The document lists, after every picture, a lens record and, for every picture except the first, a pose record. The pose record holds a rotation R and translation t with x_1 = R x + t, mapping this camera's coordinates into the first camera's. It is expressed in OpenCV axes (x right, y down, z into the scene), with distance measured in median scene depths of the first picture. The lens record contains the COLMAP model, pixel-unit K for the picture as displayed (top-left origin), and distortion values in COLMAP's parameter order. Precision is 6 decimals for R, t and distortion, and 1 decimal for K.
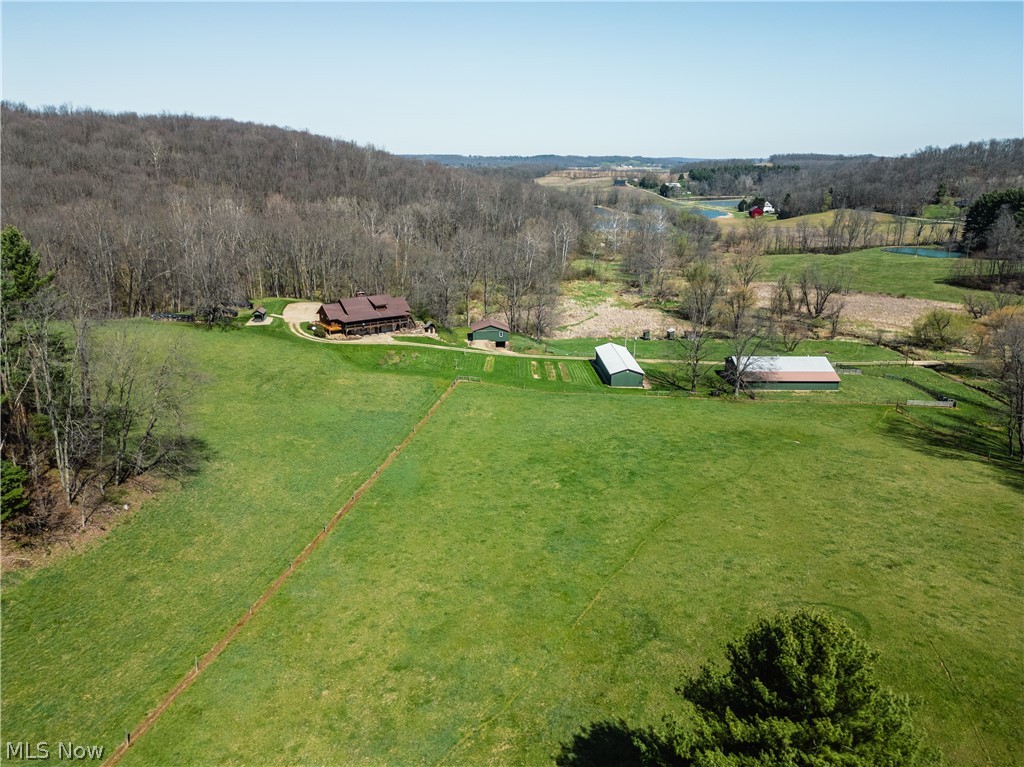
lens RADIAL K [[733.0, 0, 516.8], [0, 733.0, 388.2], [0, 0, 1]] dist [0.053349, -0.056213]
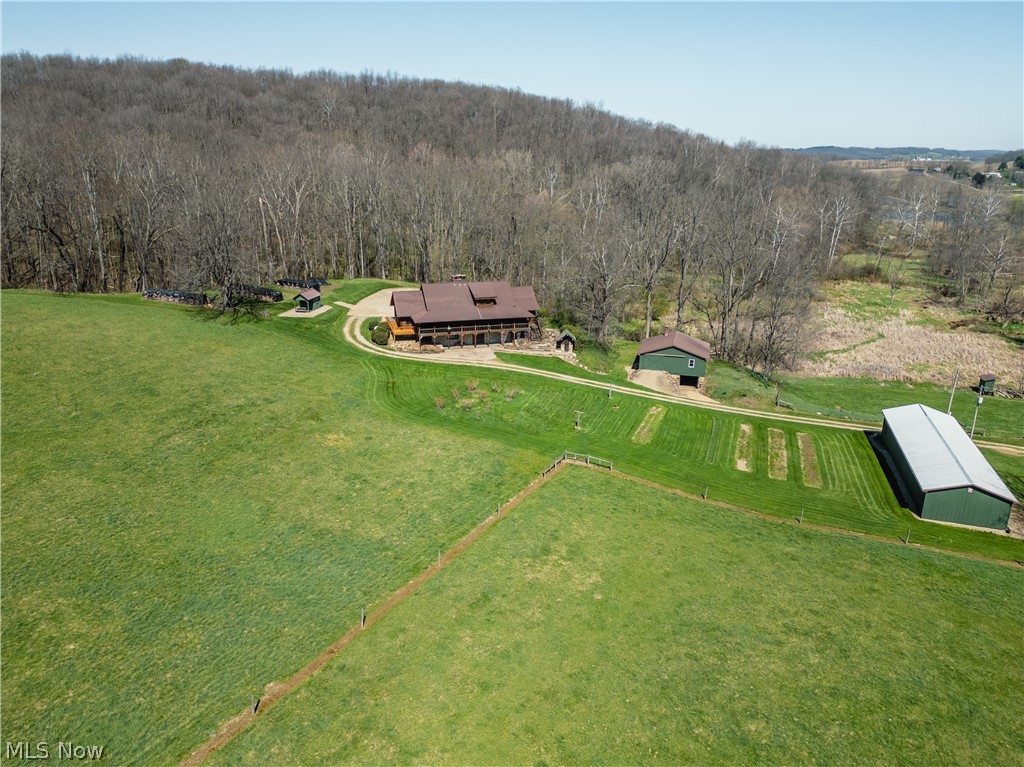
lens RADIAL K [[733.0, 0, 500.7], [0, 733.0, 381.7], [0, 0, 1]] dist [0.053349, -0.056213]
pose [[0.937122, 0.100222, -0.334303, 0.030446], [-0.101785, 0.994723, 0.012886, -0.053449], [0.333831, 0.021951, 0.942377, 0.439103]]
